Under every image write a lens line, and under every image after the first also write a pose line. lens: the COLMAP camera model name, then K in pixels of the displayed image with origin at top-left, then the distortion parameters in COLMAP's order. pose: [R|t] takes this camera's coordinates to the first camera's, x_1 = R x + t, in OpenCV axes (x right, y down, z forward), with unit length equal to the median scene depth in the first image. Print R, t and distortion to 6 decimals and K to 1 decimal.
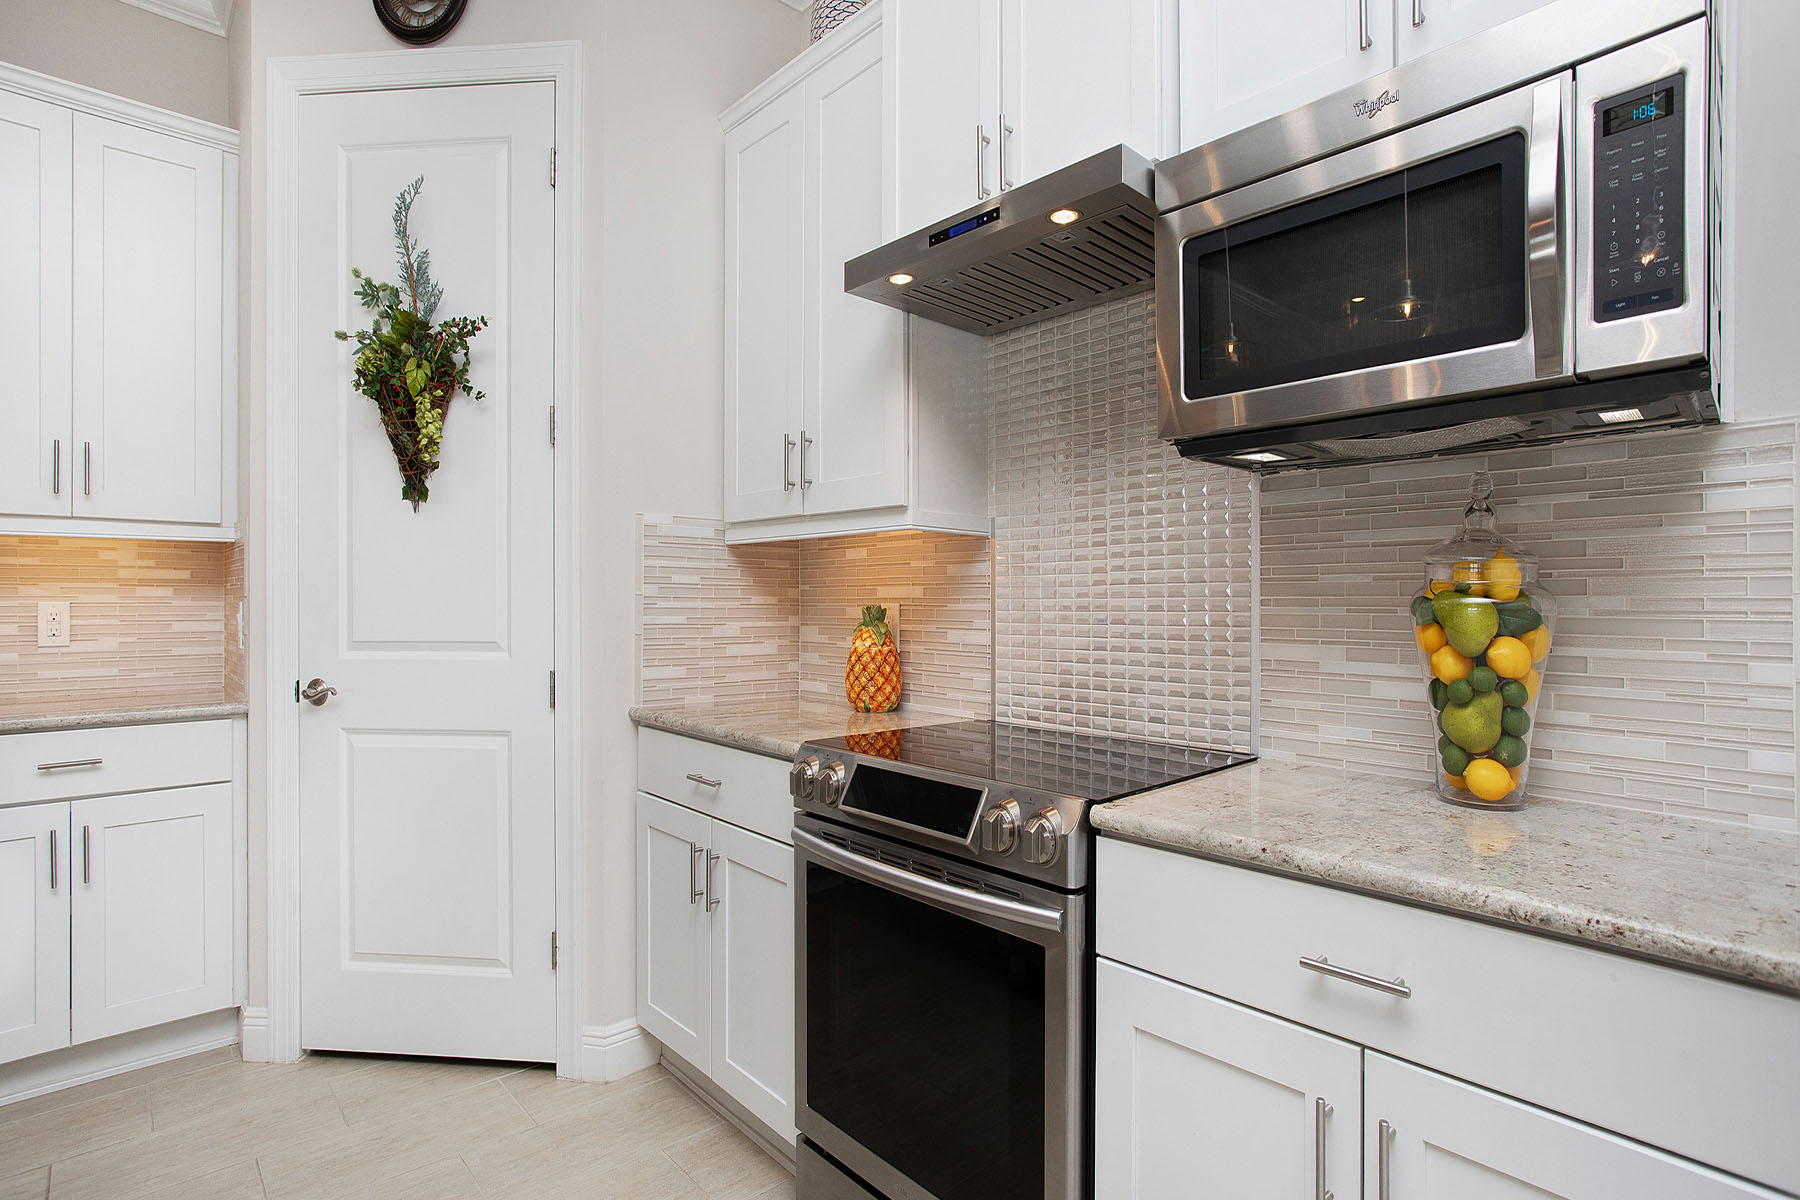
lens RADIAL K [[949.0, 0, 893.9], [0, 949.0, 593.1], [0, 0, 1]] dist [-0.056119, 0.047049]
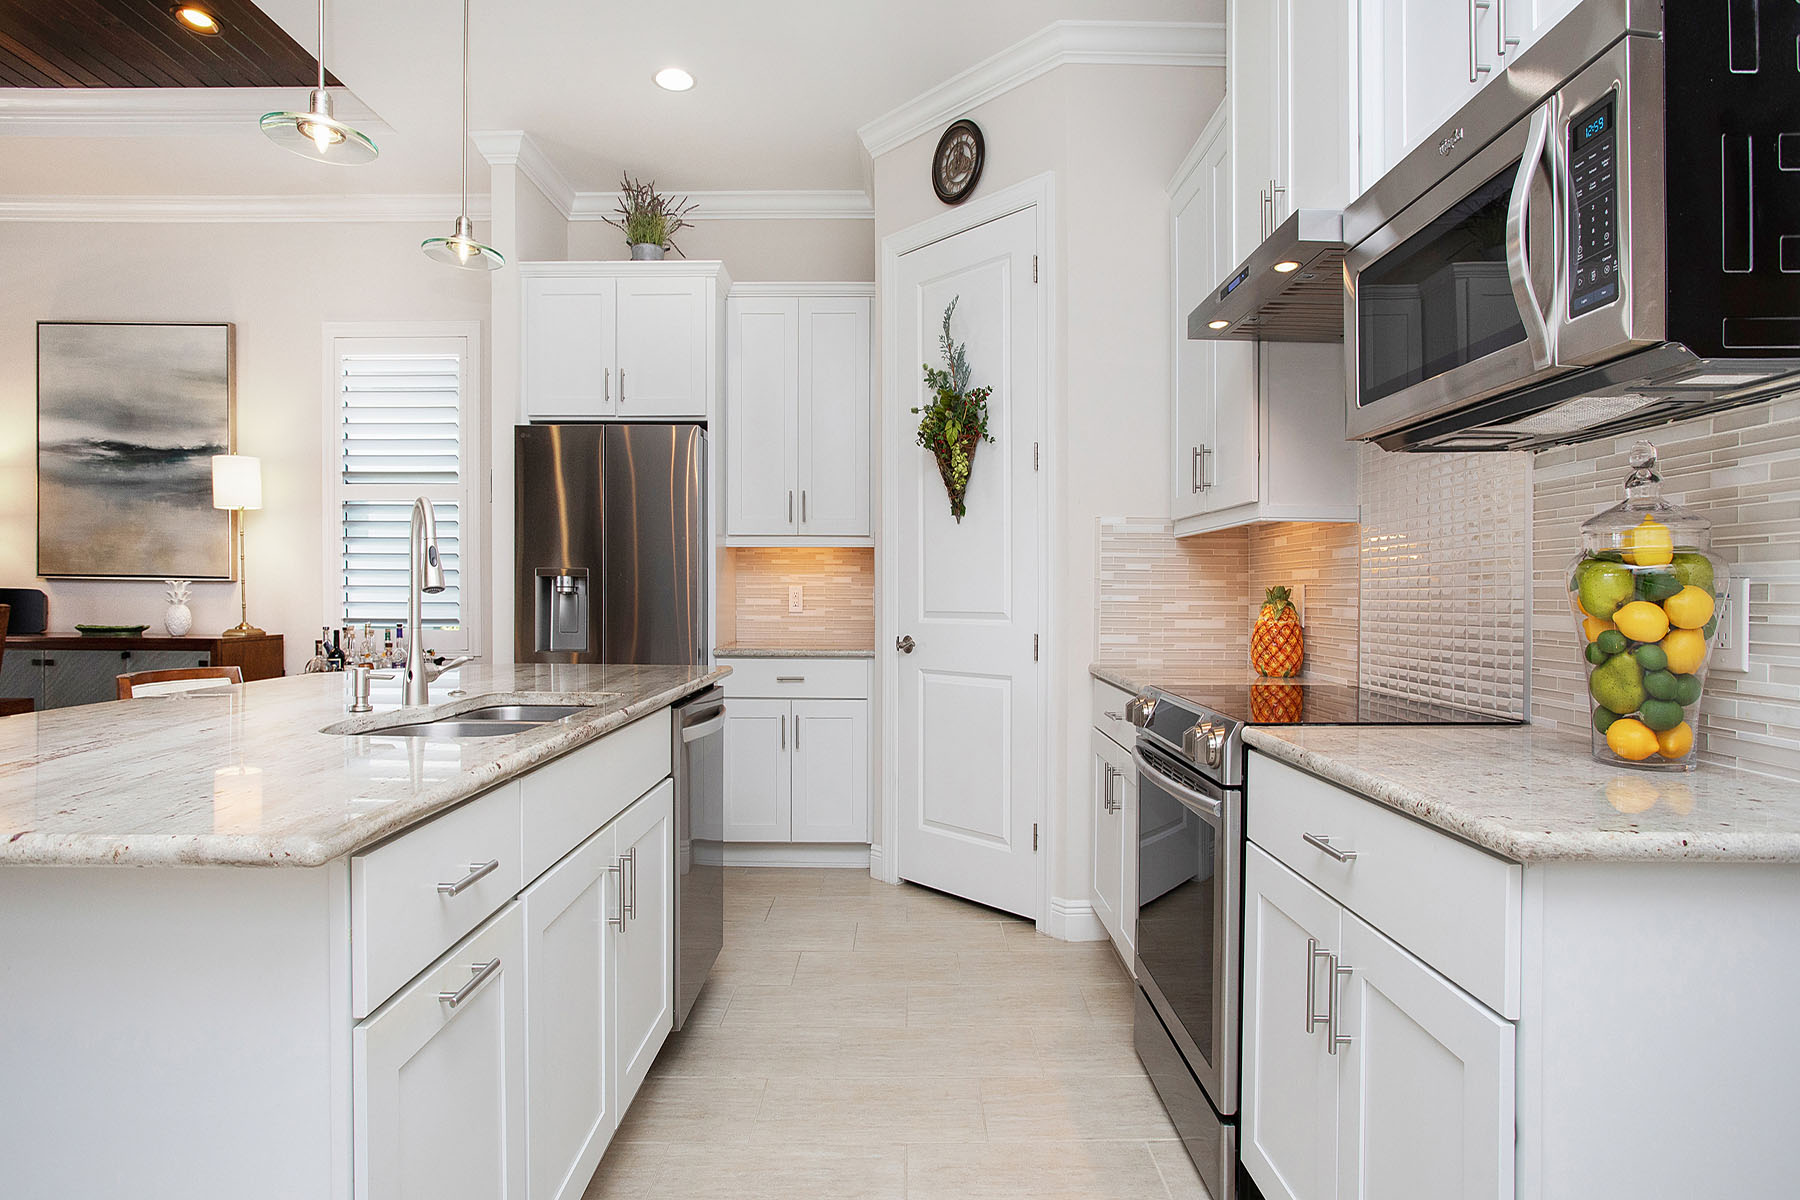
lens RADIAL K [[934.3, 0, 903.6], [0, 934.3, 585.7], [0, 0, 1]] dist [-0.002372, -0.000496]
pose [[0.759463, -0.003311, -0.650542, 0.384567], [-0.000279, 0.999985, -0.005415, 0.019486], [0.650551, 0.004294, 0.759451, -0.170263]]
